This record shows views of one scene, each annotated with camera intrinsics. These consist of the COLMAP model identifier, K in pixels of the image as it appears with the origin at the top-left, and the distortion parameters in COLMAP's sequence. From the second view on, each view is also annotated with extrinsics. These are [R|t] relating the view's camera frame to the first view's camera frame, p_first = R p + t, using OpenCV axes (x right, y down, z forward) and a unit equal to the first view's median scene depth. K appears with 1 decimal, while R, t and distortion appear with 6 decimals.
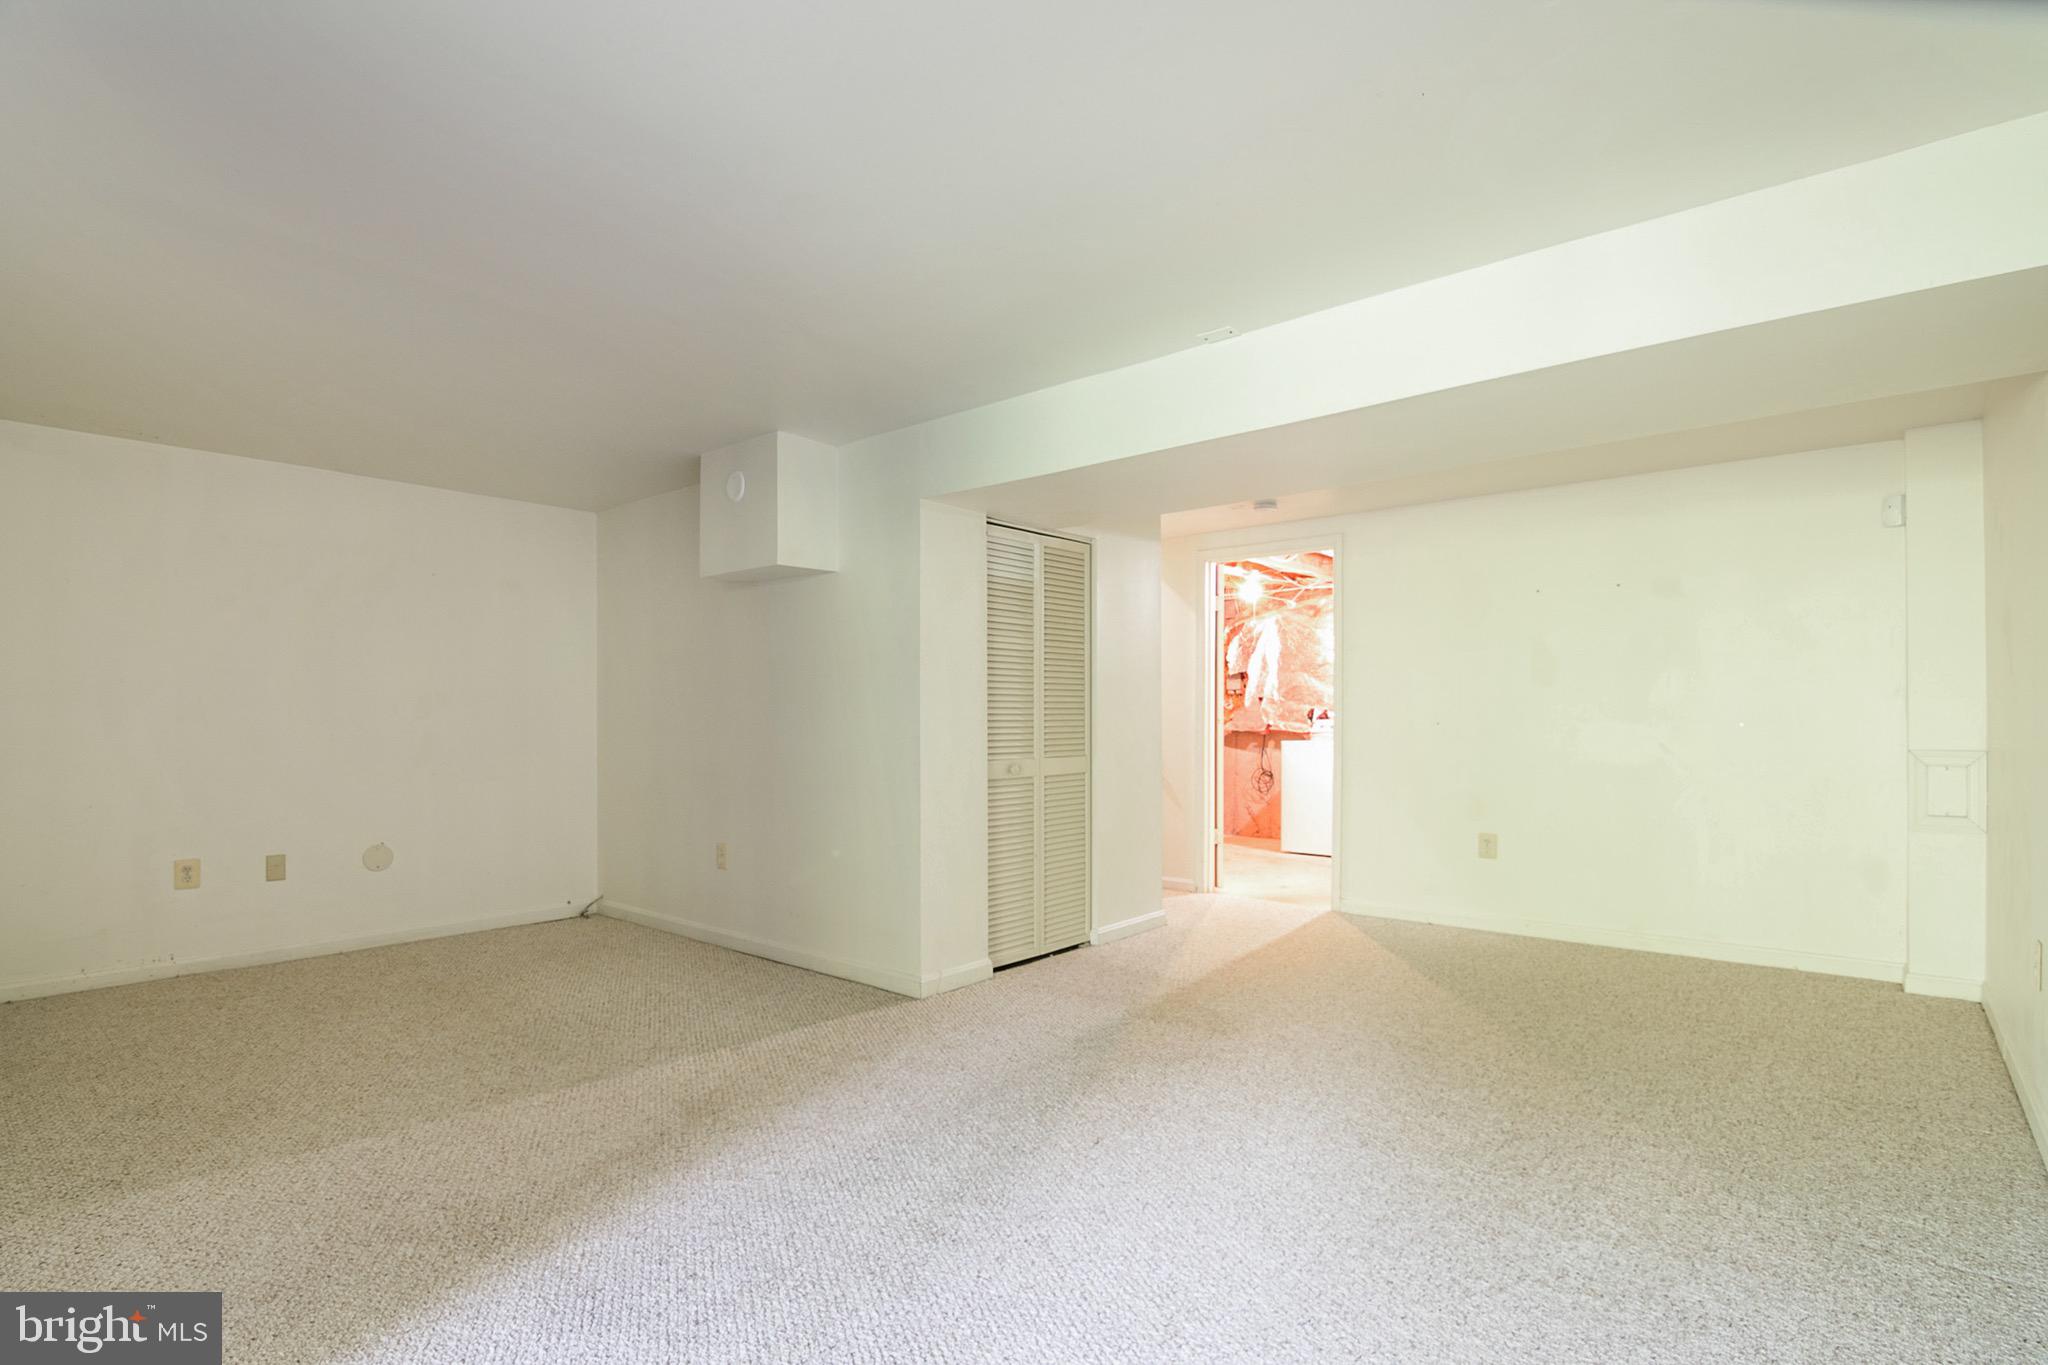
lens RADIAL K [[1027.6, 0, 1036.2], [0, 1027.6, 706.9], [0, 0, 1]] dist [0.000325, -0.012778]
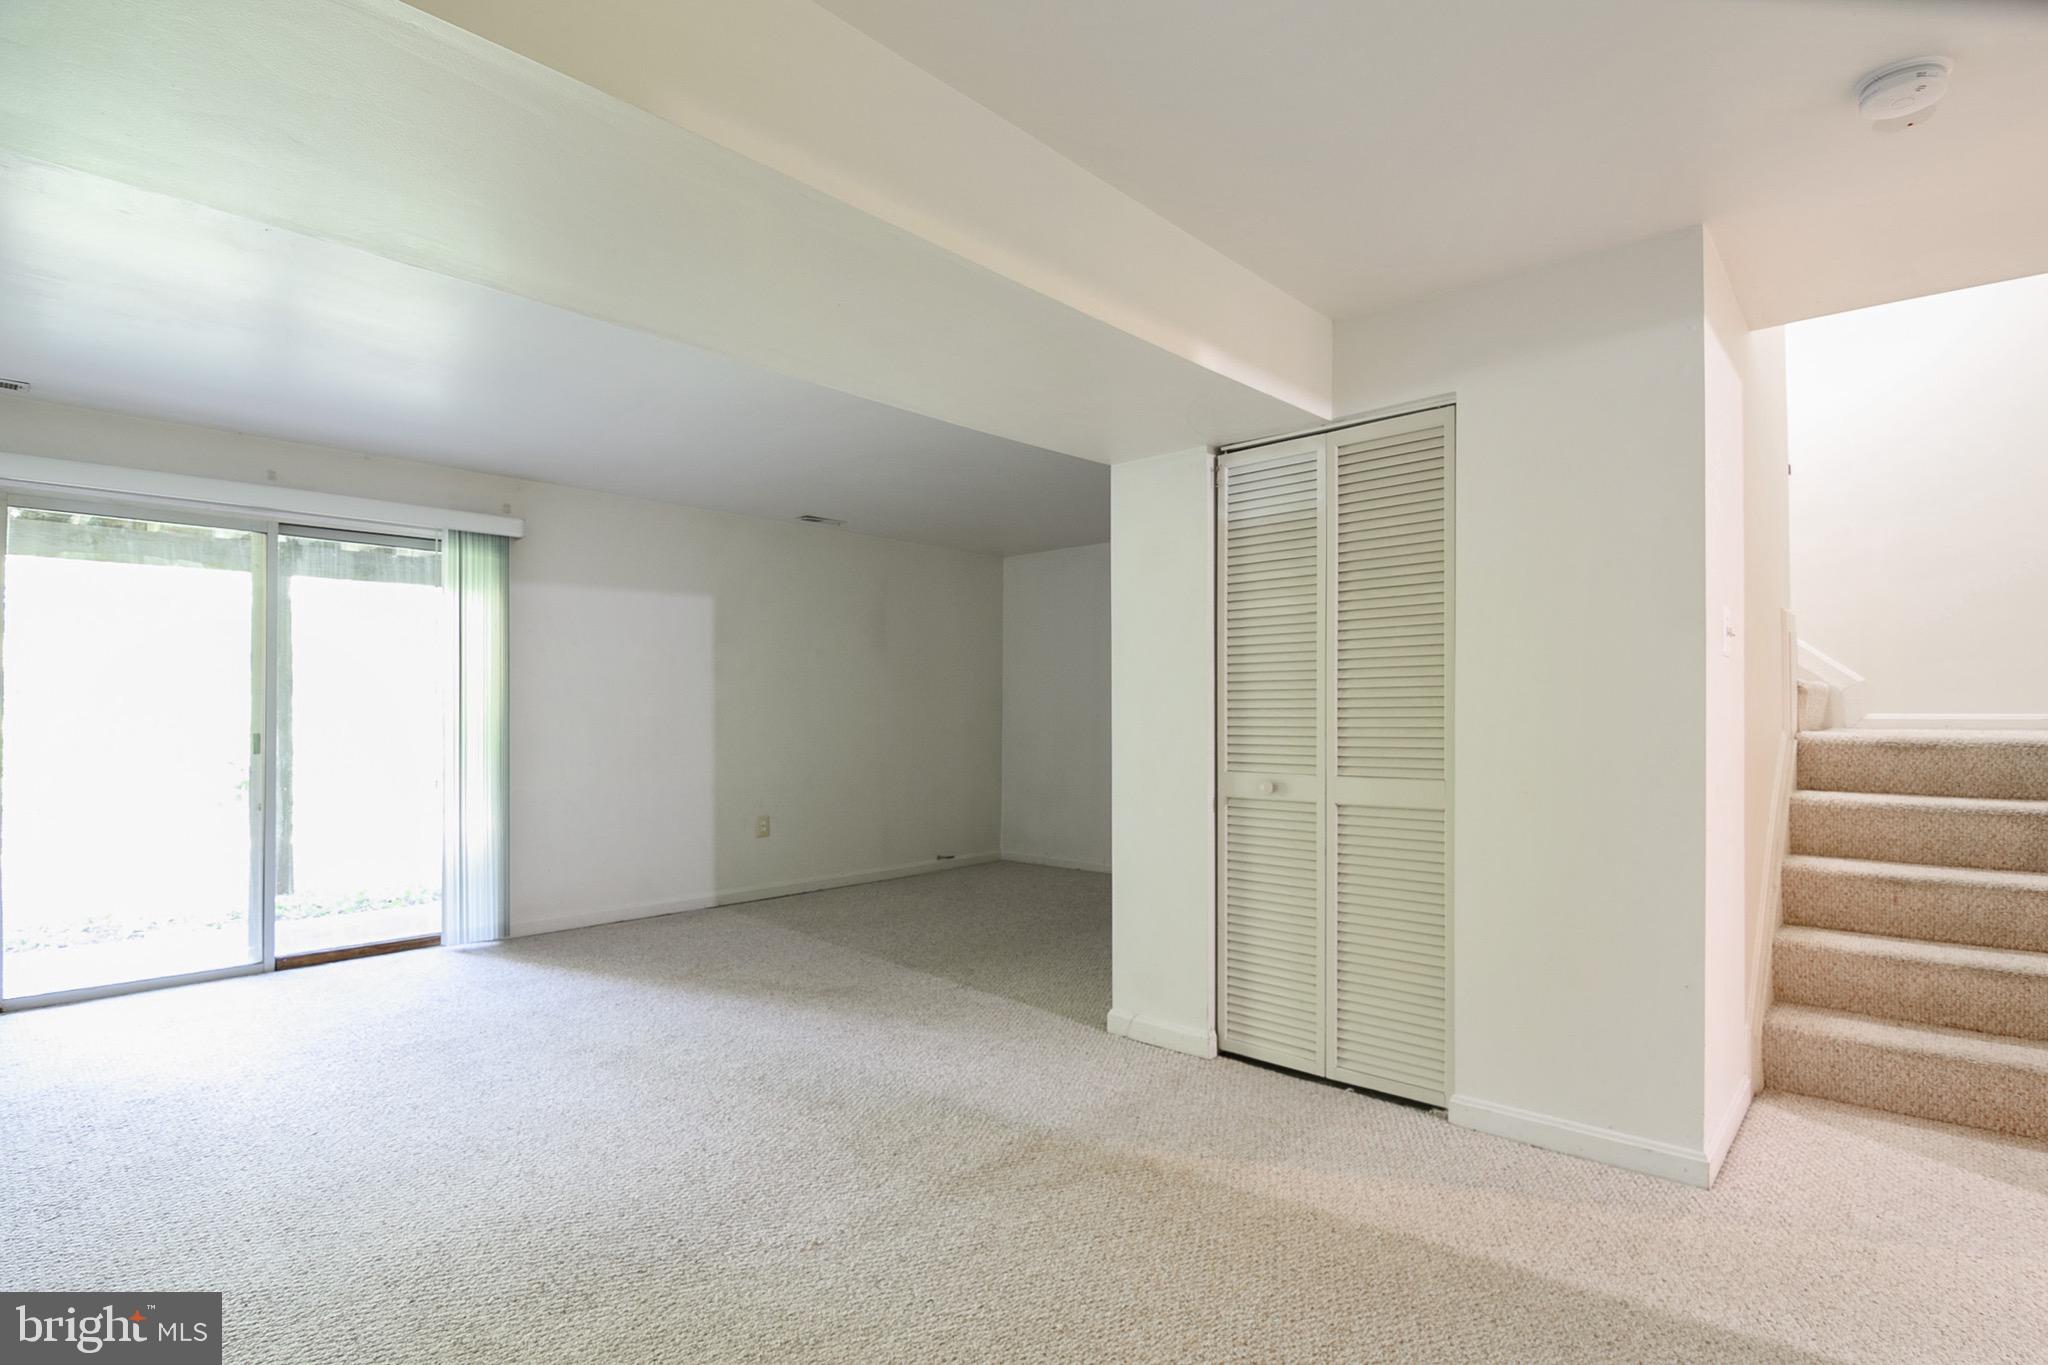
lens RADIAL K [[1027.6, 0, 1036.2], [0, 1027.6, 706.9], [0, 0, 1]] dist [0.000325, -0.012778]
pose [[-0.044221, 0.001159, -0.999021, 0.685696], [0.004448, 0.999990, 0.000963, 0.004846], [0.999012, -0.004401, -0.044226, 0.875709]]
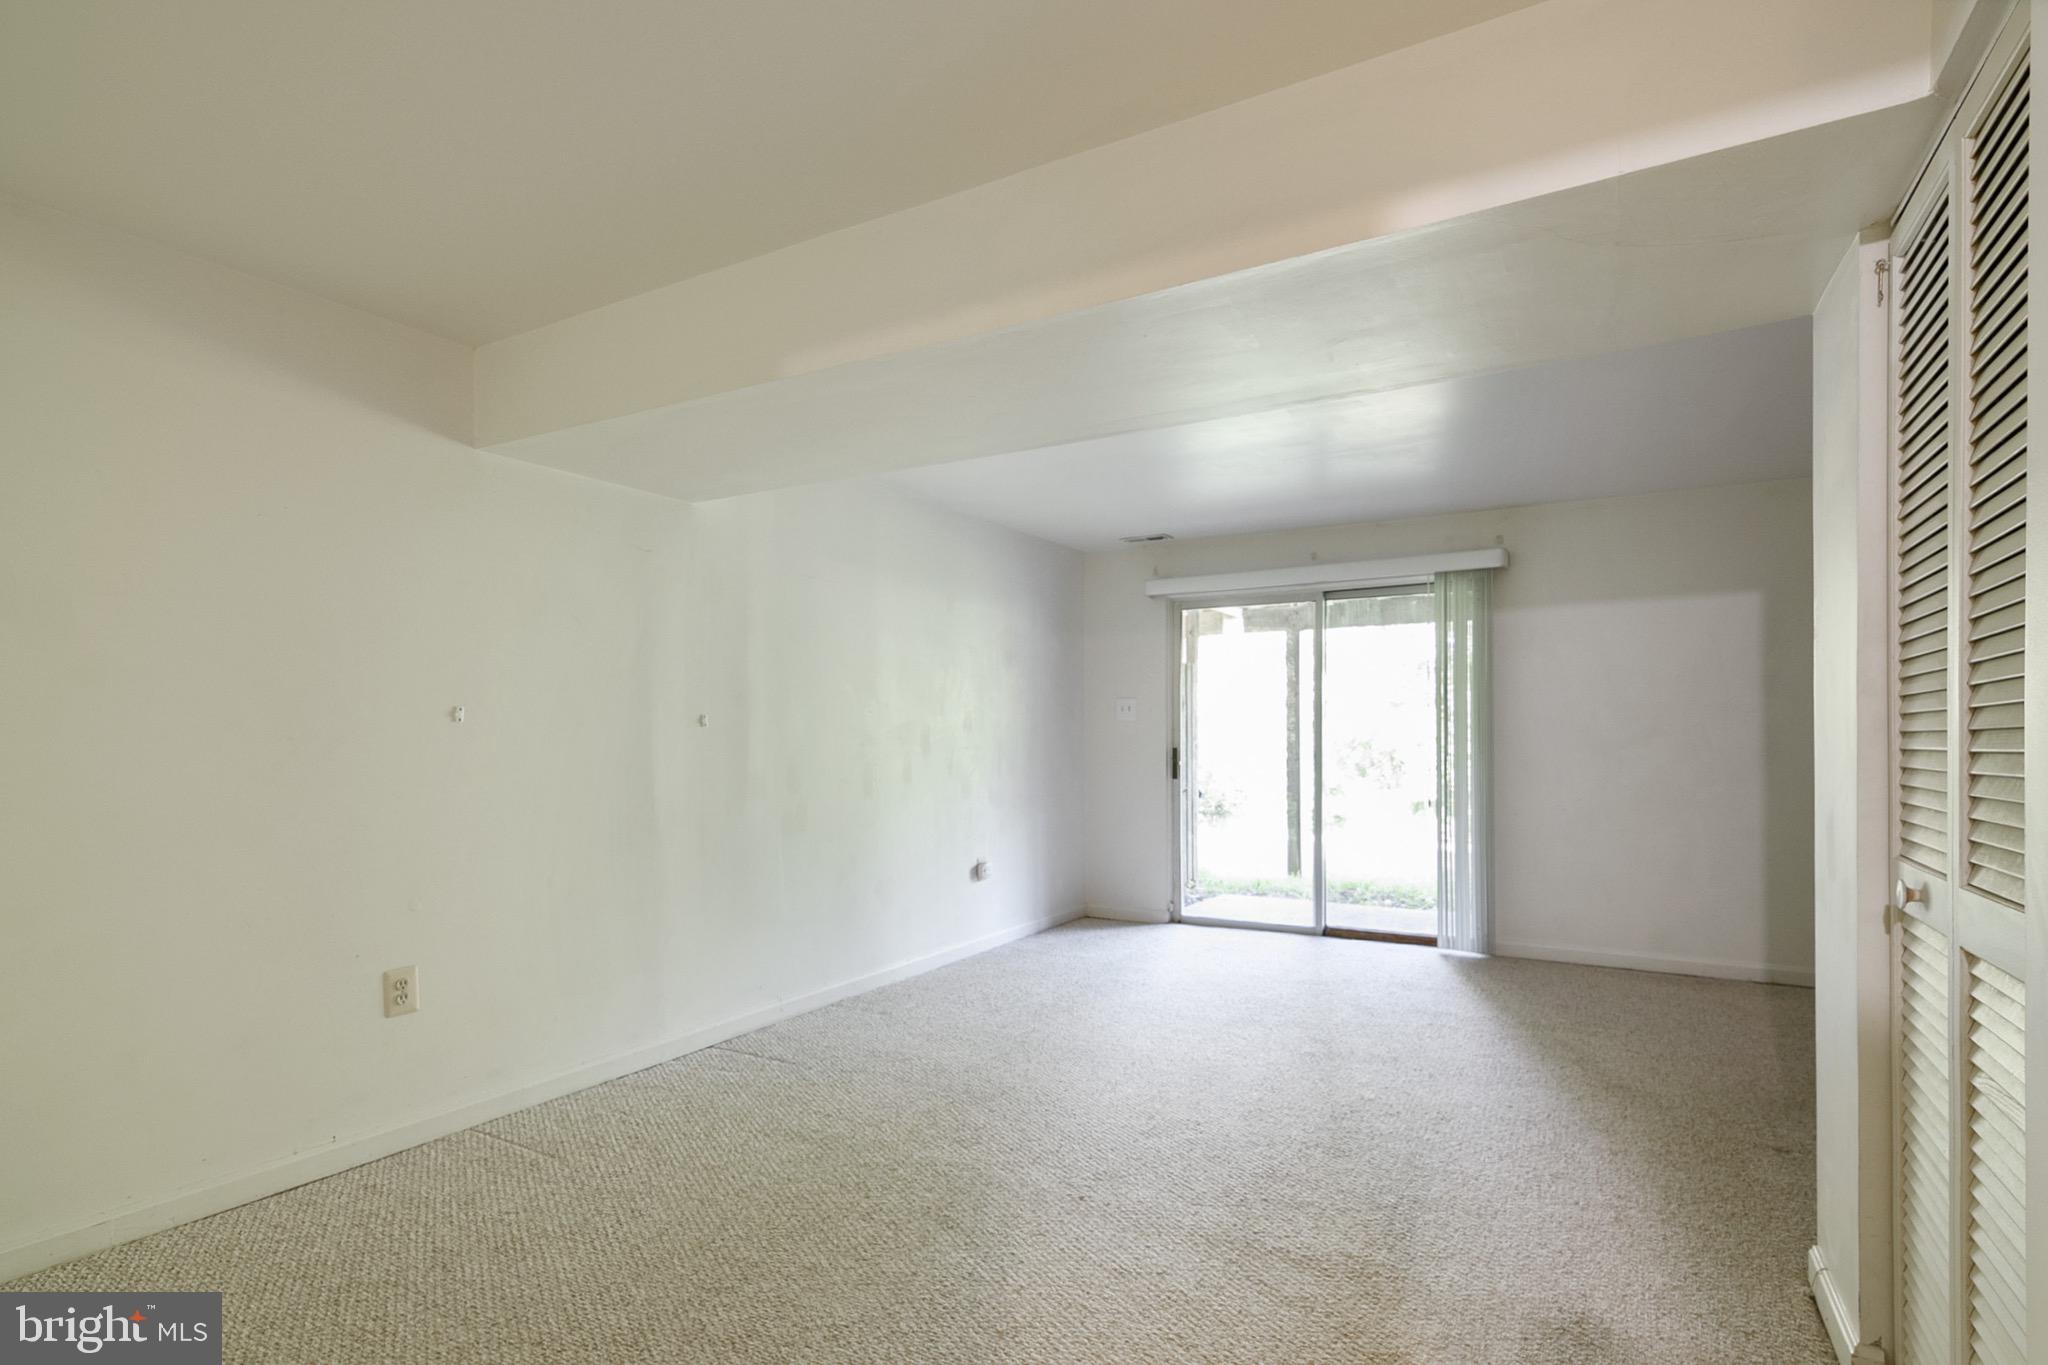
lens RADIAL K [[1015.2, 0, 991.4], [0, 1015.2, 739.3], [0, 0, 1]] dist [0.000945, -0.011523]
pose [[-0.990584, 0.007331, -0.136710, 0.298974], [0.007675, 0.999969, -0.001989, 0.009234], [0.136691, -0.003020, -0.990609, 1.326560]]
